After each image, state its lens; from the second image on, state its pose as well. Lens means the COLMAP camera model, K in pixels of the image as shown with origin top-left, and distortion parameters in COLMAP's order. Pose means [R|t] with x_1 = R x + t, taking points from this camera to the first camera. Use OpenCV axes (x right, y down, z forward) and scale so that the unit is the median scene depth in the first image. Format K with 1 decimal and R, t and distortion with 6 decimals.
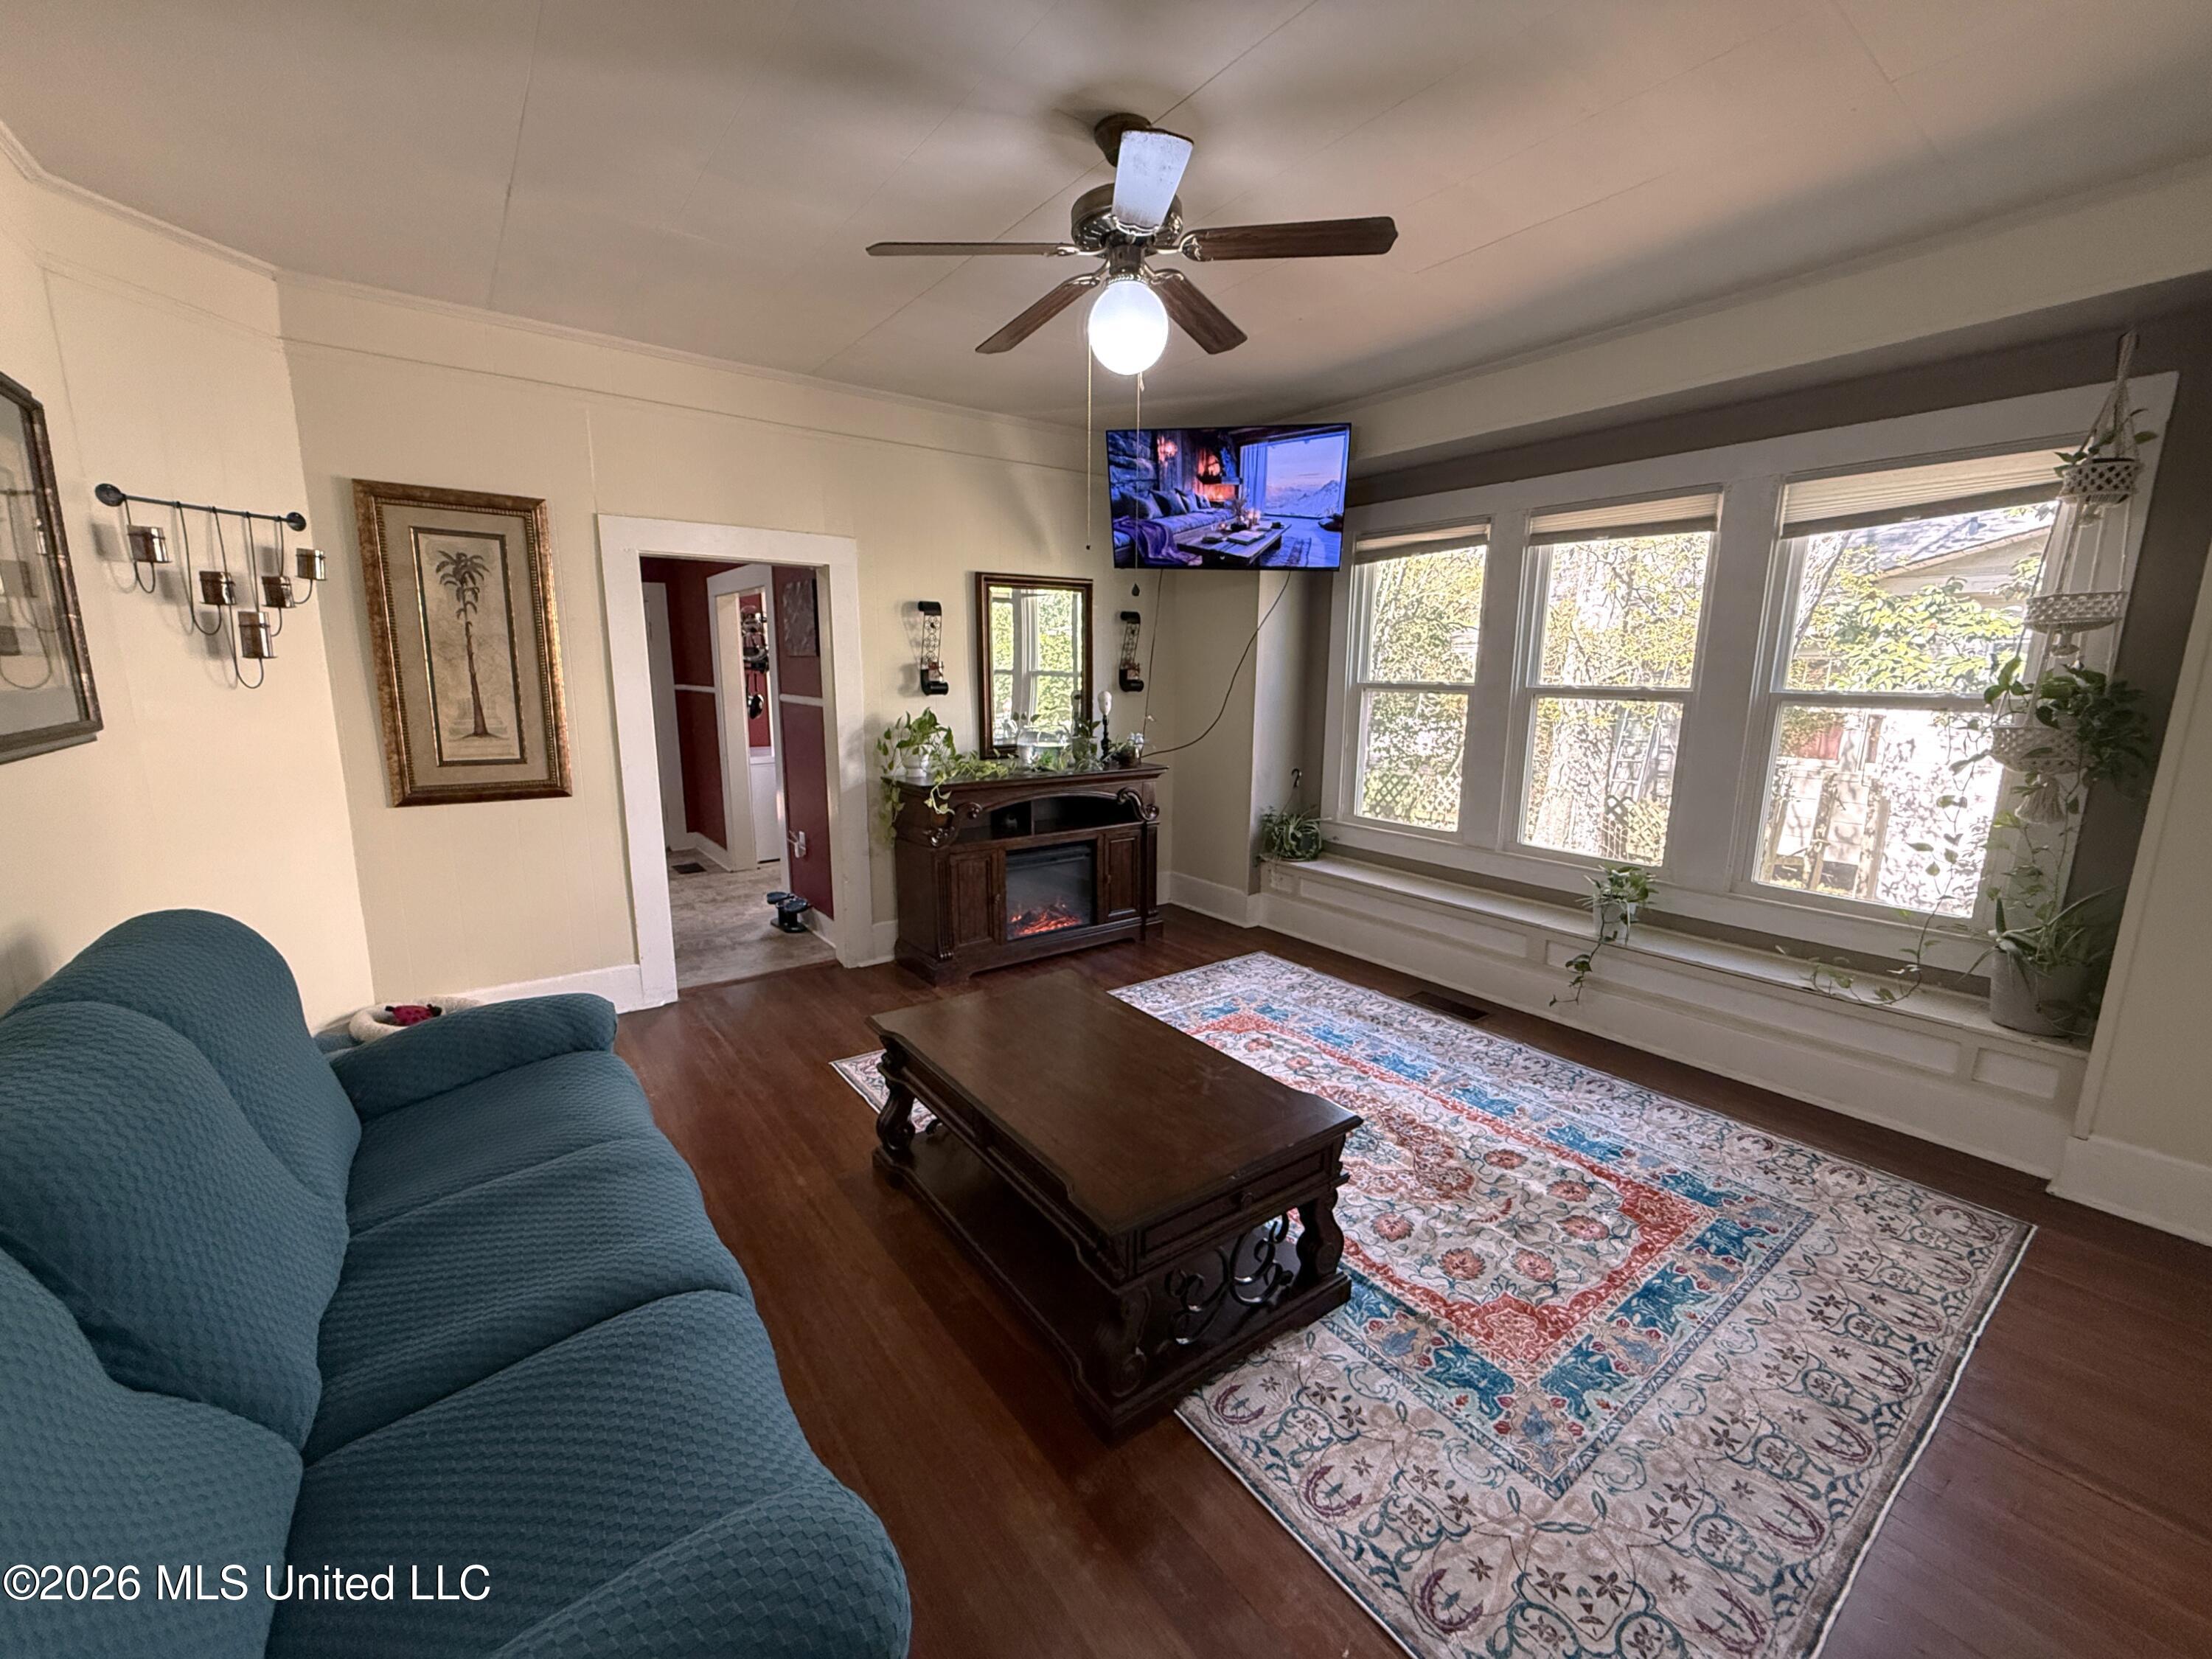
lens RADIAL K [[879.2, 0, 1100.4], [0, 879.2, 830.2], [0, 0, 1]] dist [-0.000094, -0.000091]
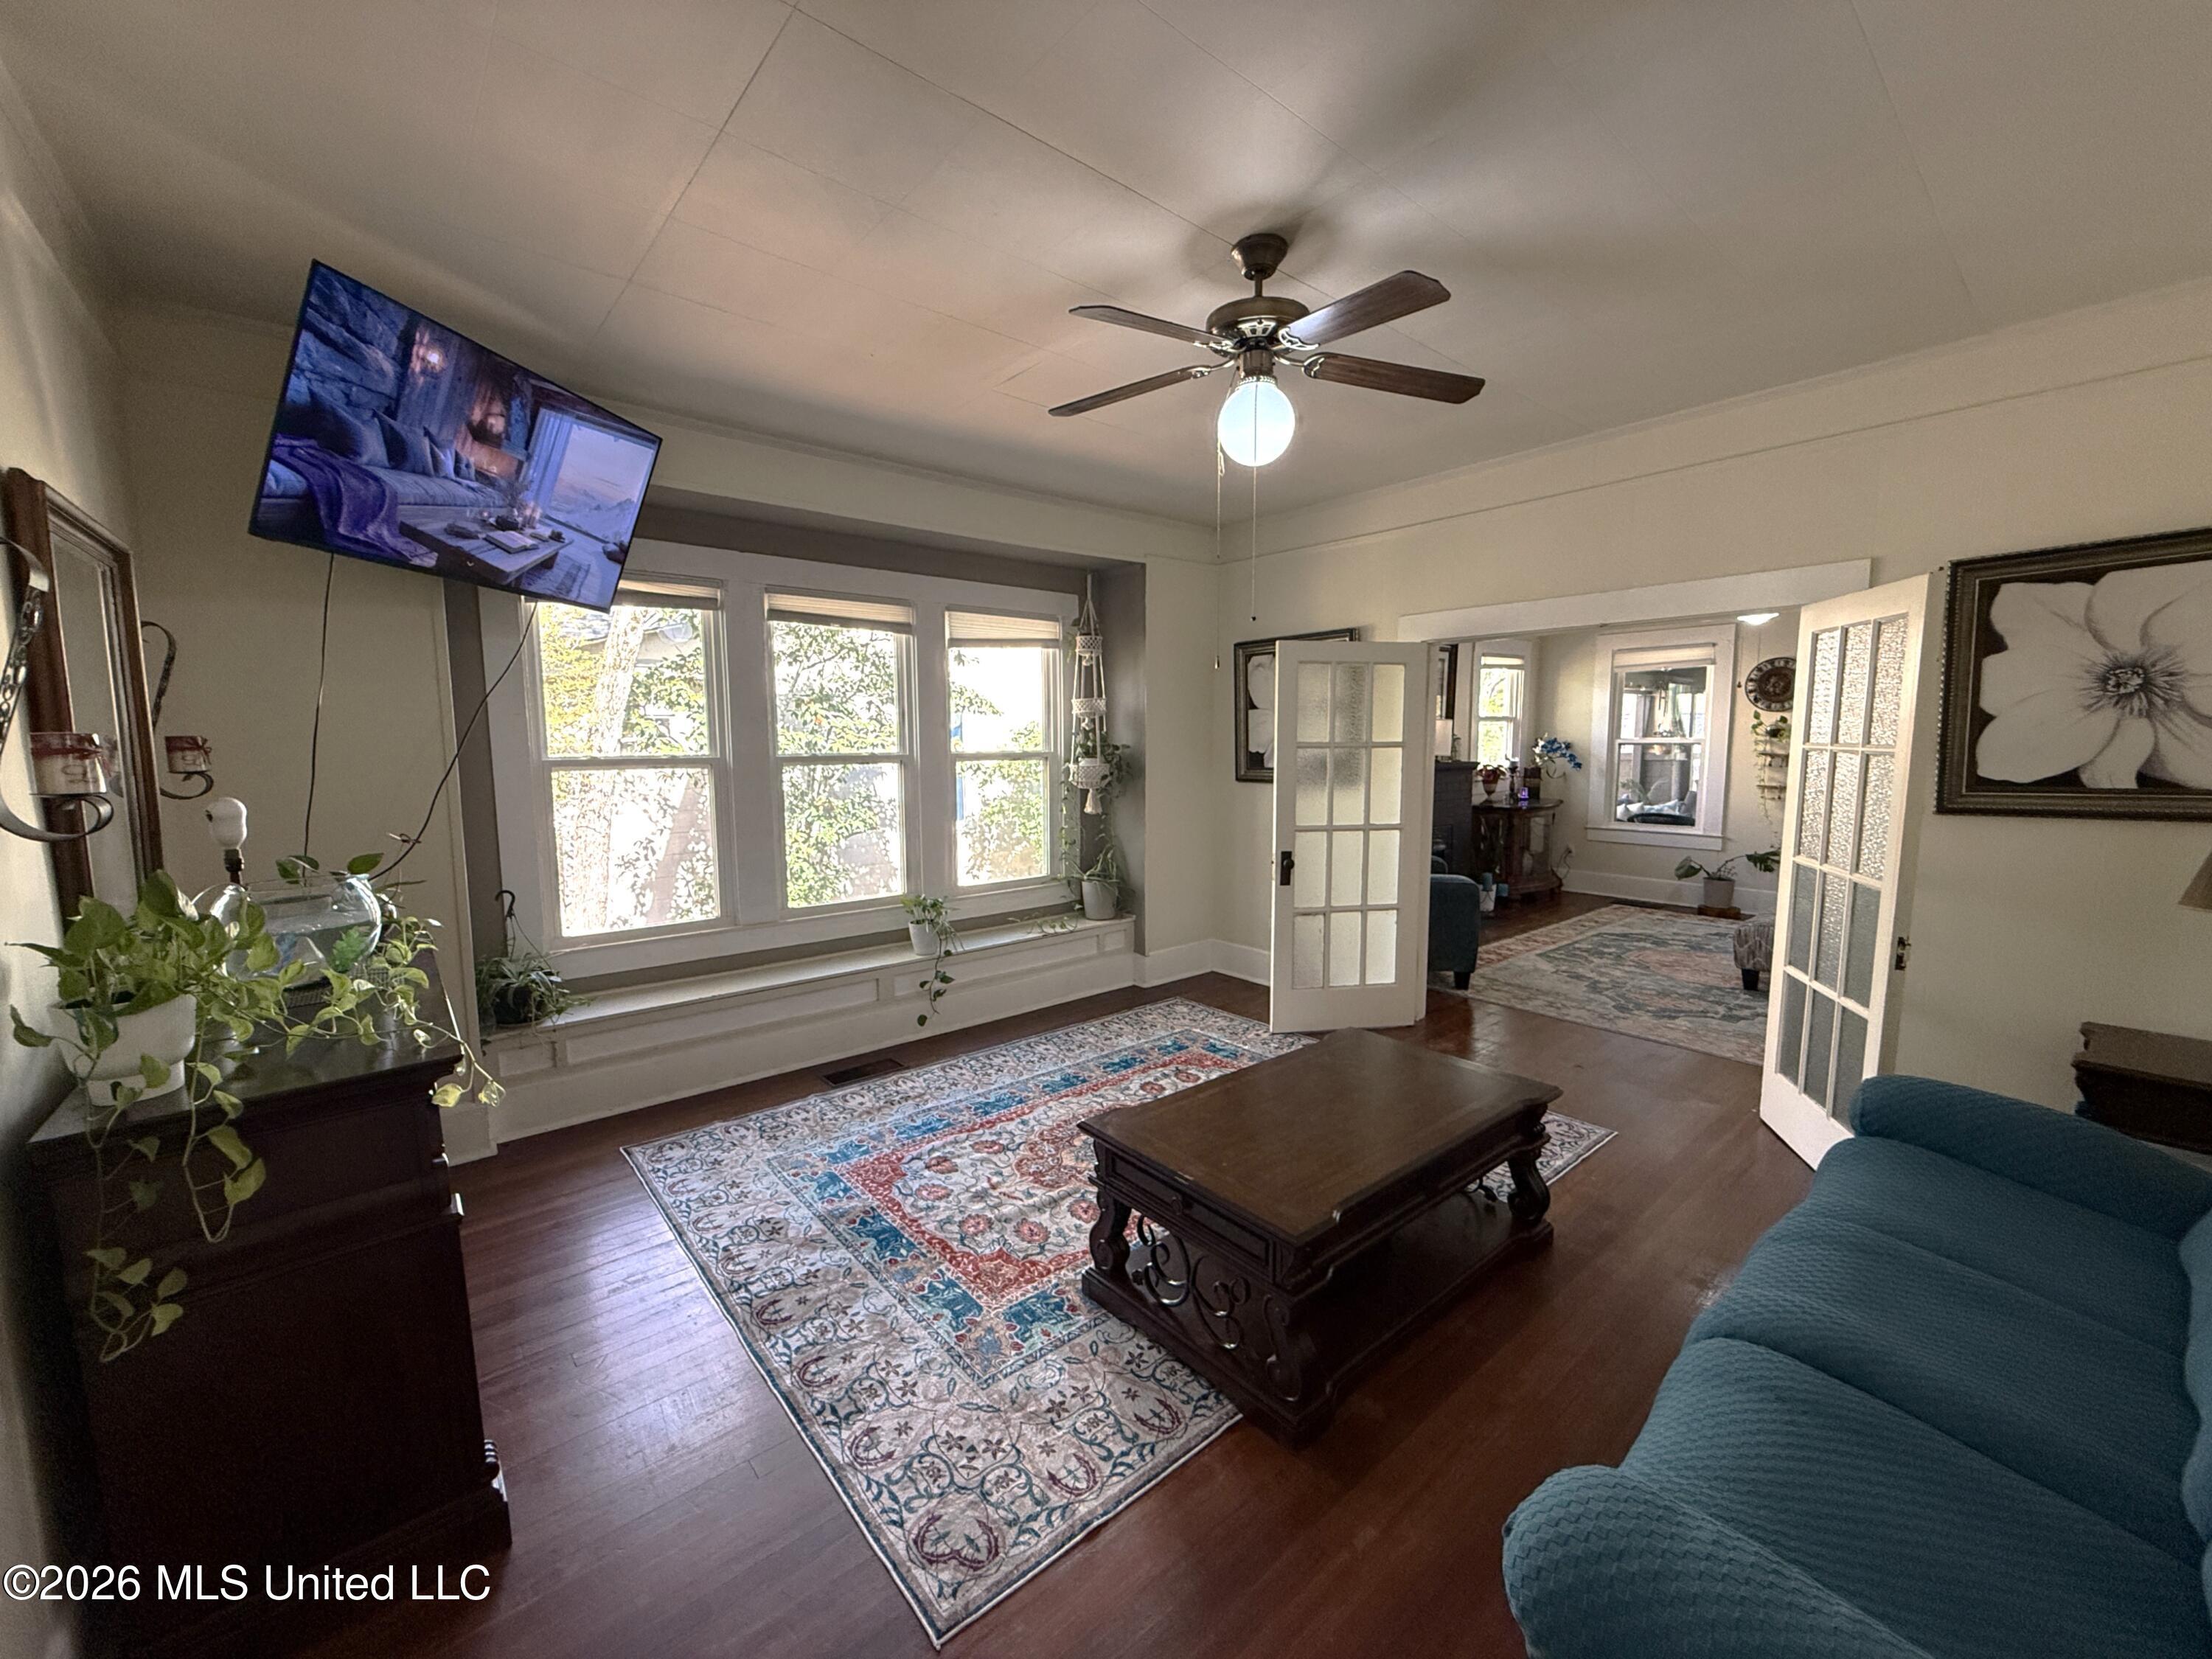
lens RADIAL K [[879.2, 0, 1100.4], [0, 879.2, 830.2], [0, 0, 1]] dist [-0.000094, -0.000091]
pose [[-0.062826, -0.111714, 0.991752, -0.536689], [0.188281, 0.974545, 0.121703, -0.127665], [-0.980104, 0.194374, -0.040193, 0.661852]]
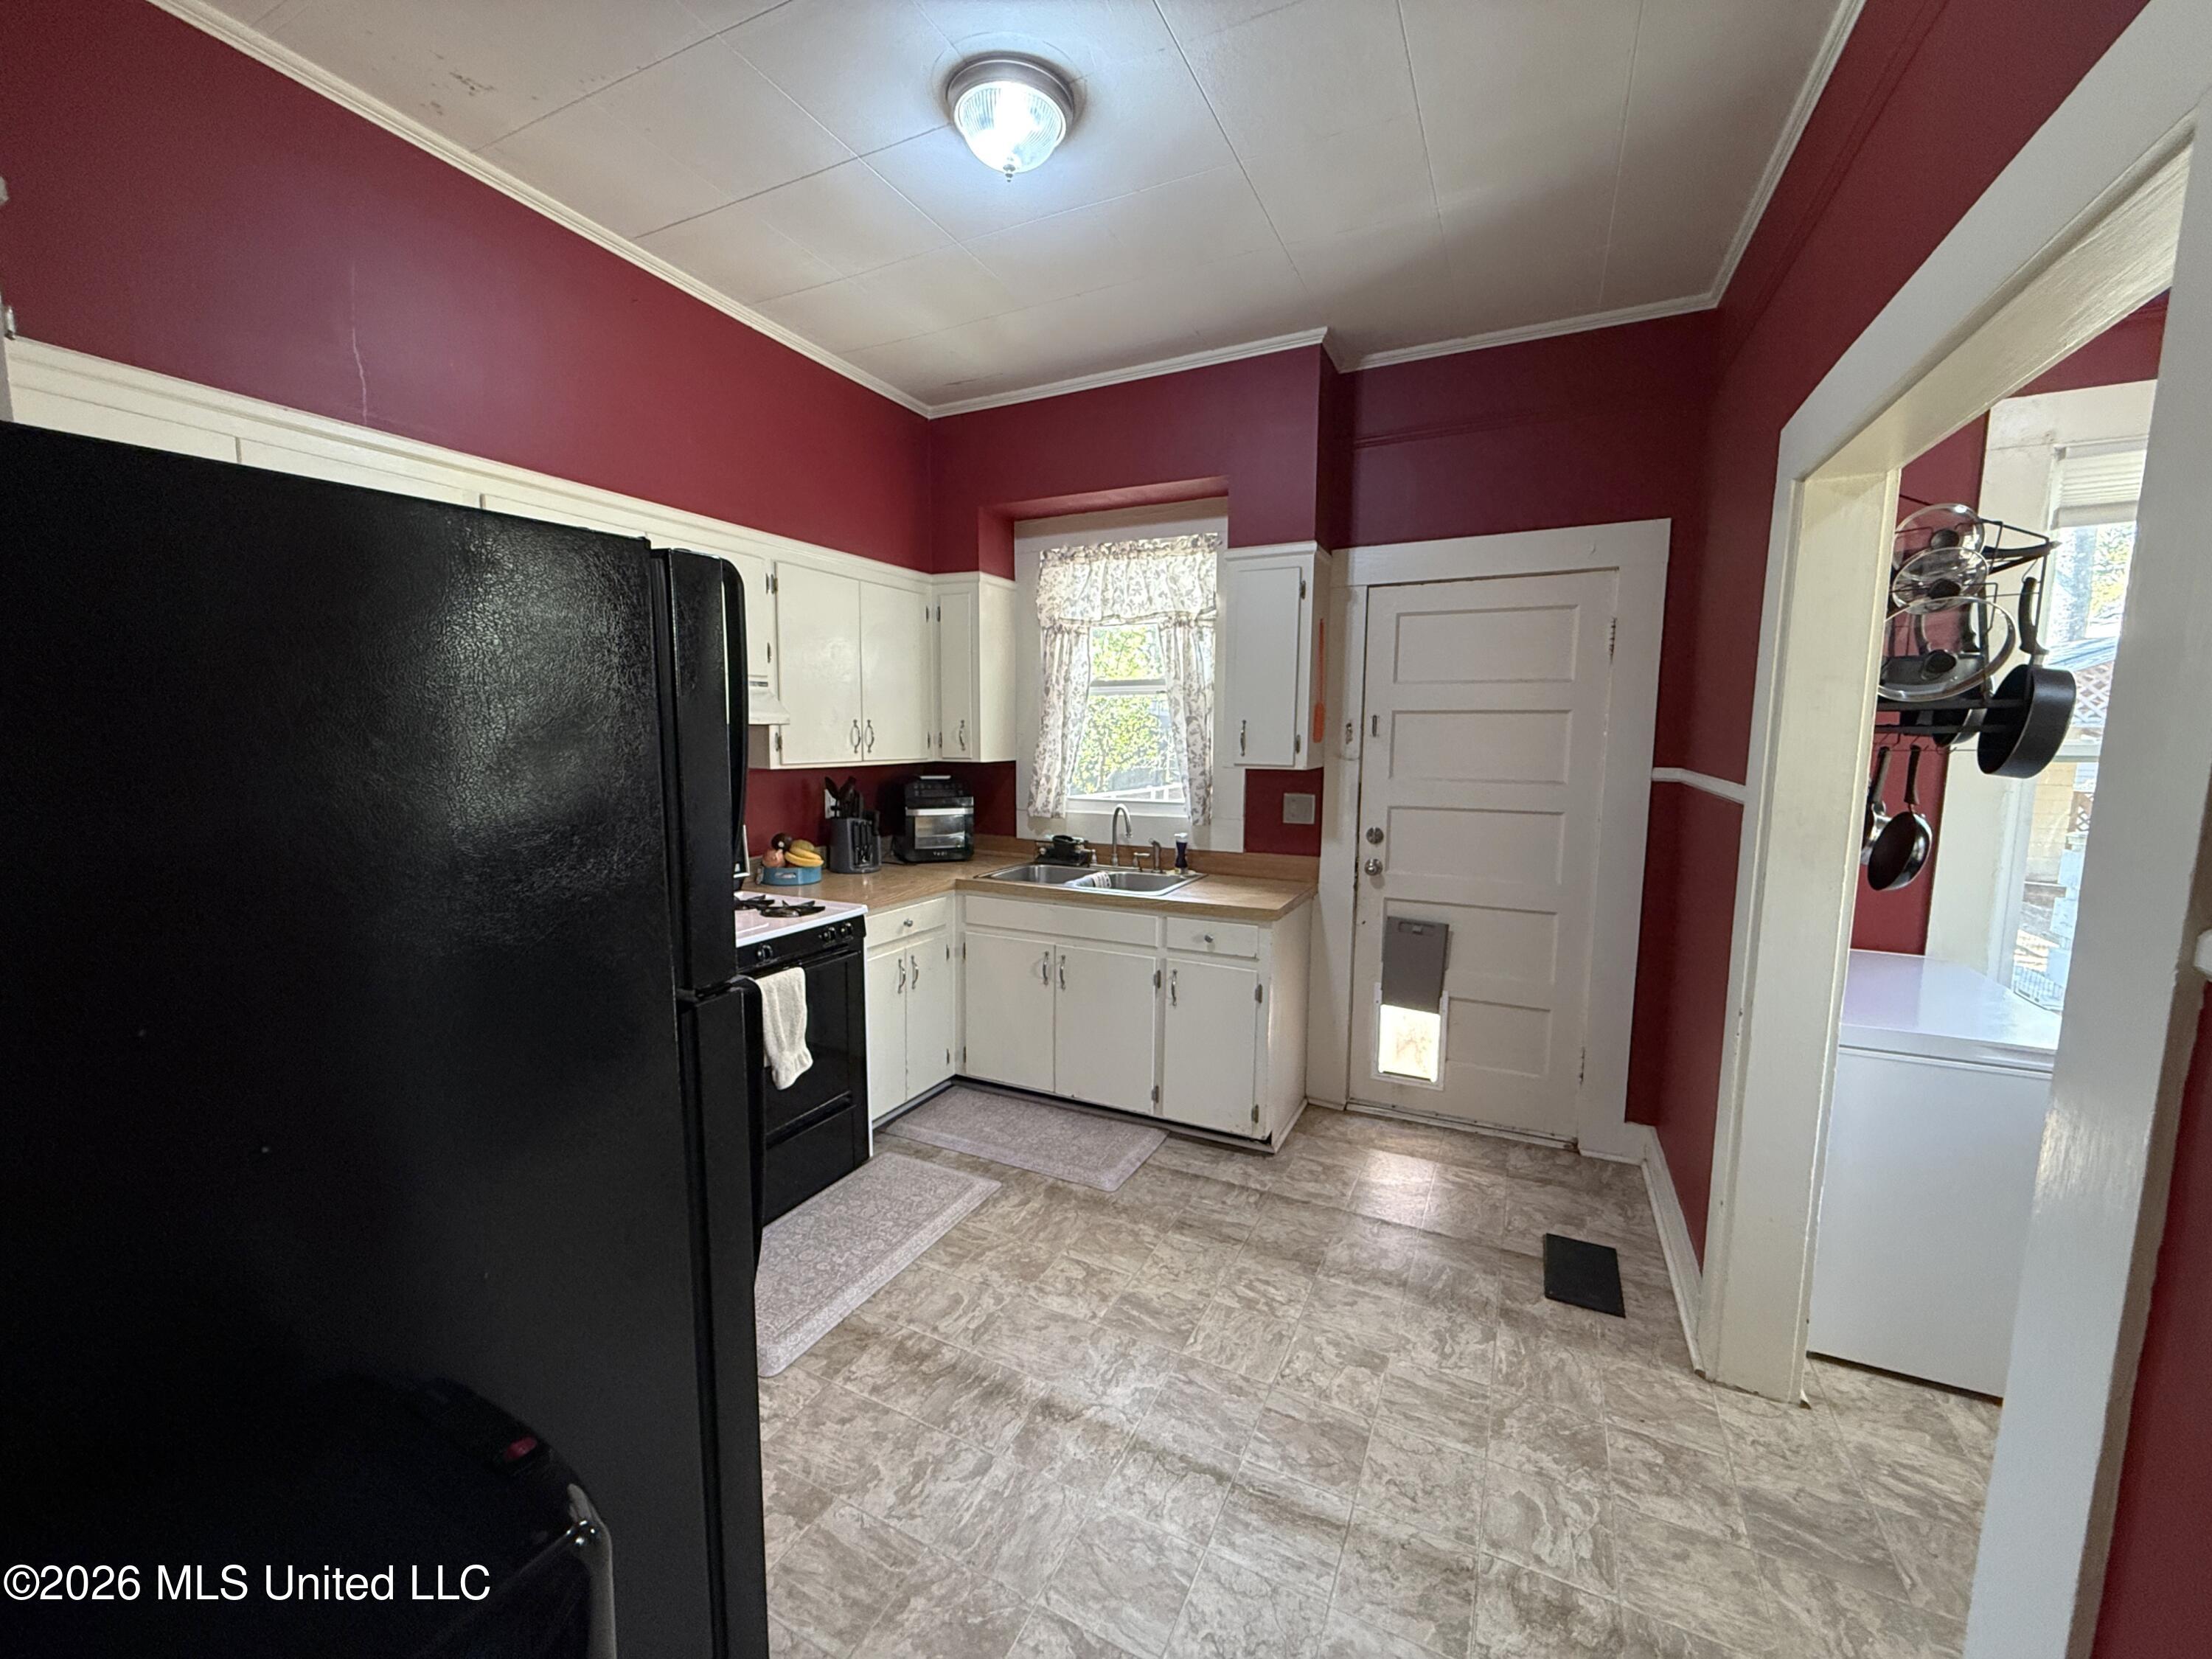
lens RADIAL K [[879.2, 0, 1100.4], [0, 879.2, 830.2], [0, 0, 1]] dist [-0.000094, -0.000091]
pose [[0.460825, 0.104535, -0.881313, -0.388305], [-0.165959, 0.985672, 0.030136, -0.172247], [0.871836, 0.132375, 0.471571, 0.949419]]
